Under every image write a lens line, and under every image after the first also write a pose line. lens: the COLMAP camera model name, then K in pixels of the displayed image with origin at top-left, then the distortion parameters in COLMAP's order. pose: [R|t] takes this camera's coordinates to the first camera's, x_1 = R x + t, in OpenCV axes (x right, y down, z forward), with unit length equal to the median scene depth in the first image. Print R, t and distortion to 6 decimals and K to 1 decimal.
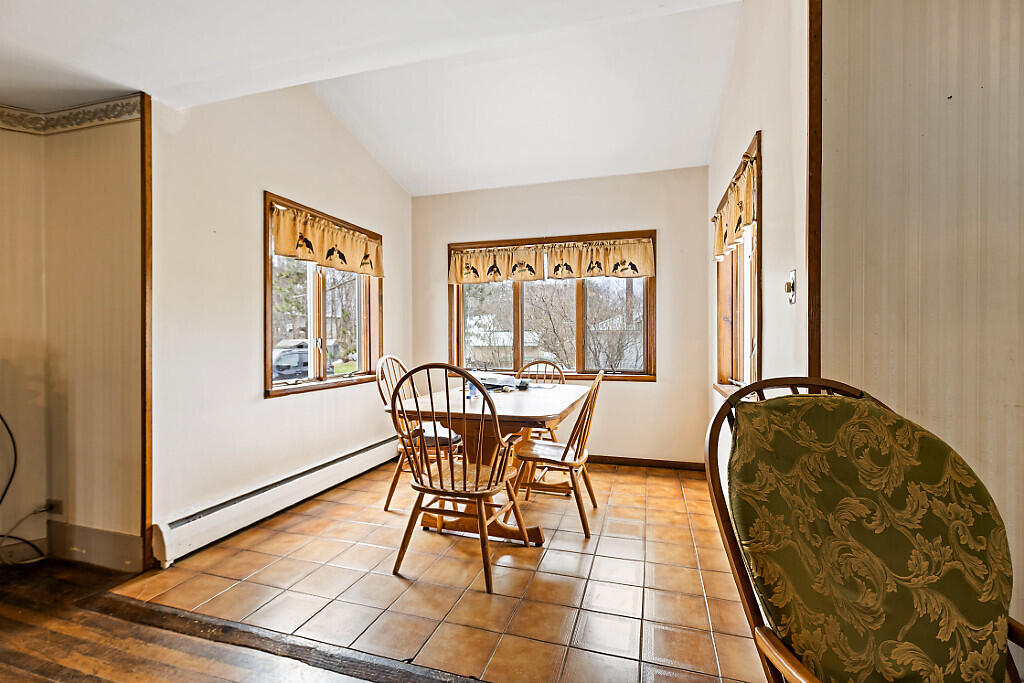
lens RADIAL K [[471.9, 0, 512.0], [0, 471.9, 341.5], [0, 0, 1]] dist [-0.002914, -0.000519]
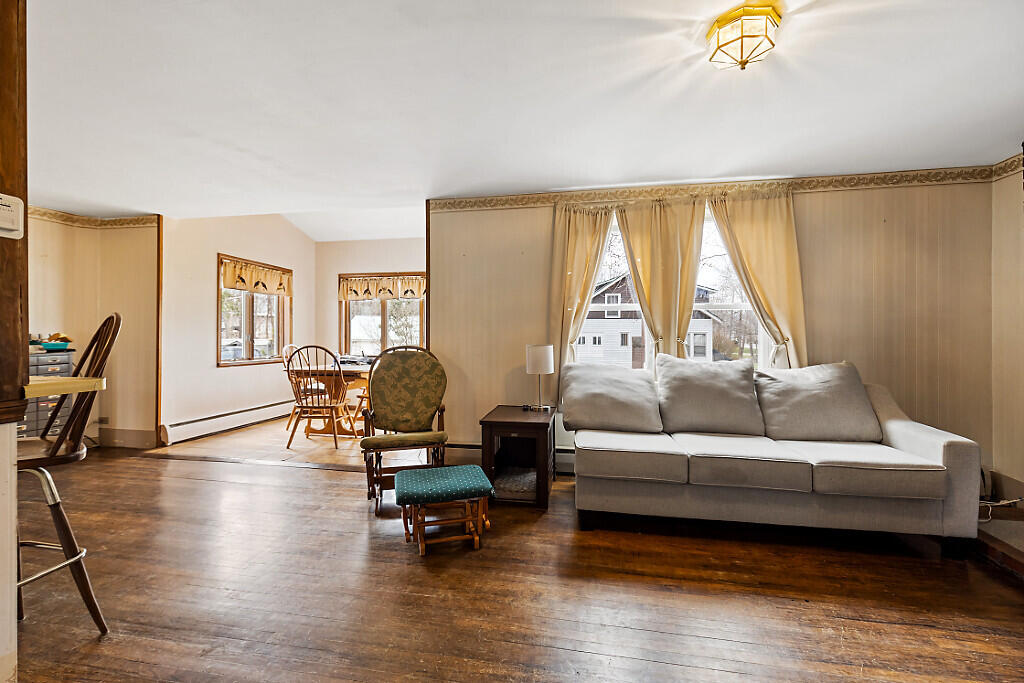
lens RADIAL K [[471.9, 0, 512.0], [0, 471.9, 341.5], [0, 0, 1]] dist [-0.002914, -0.000519]
pose [[0.993695, 0.003640, 0.112055, 0.357451], [-0.003524, 0.999993, -0.001230, 0.018412], [-0.112059, 0.000828, 0.993701, -0.833060]]
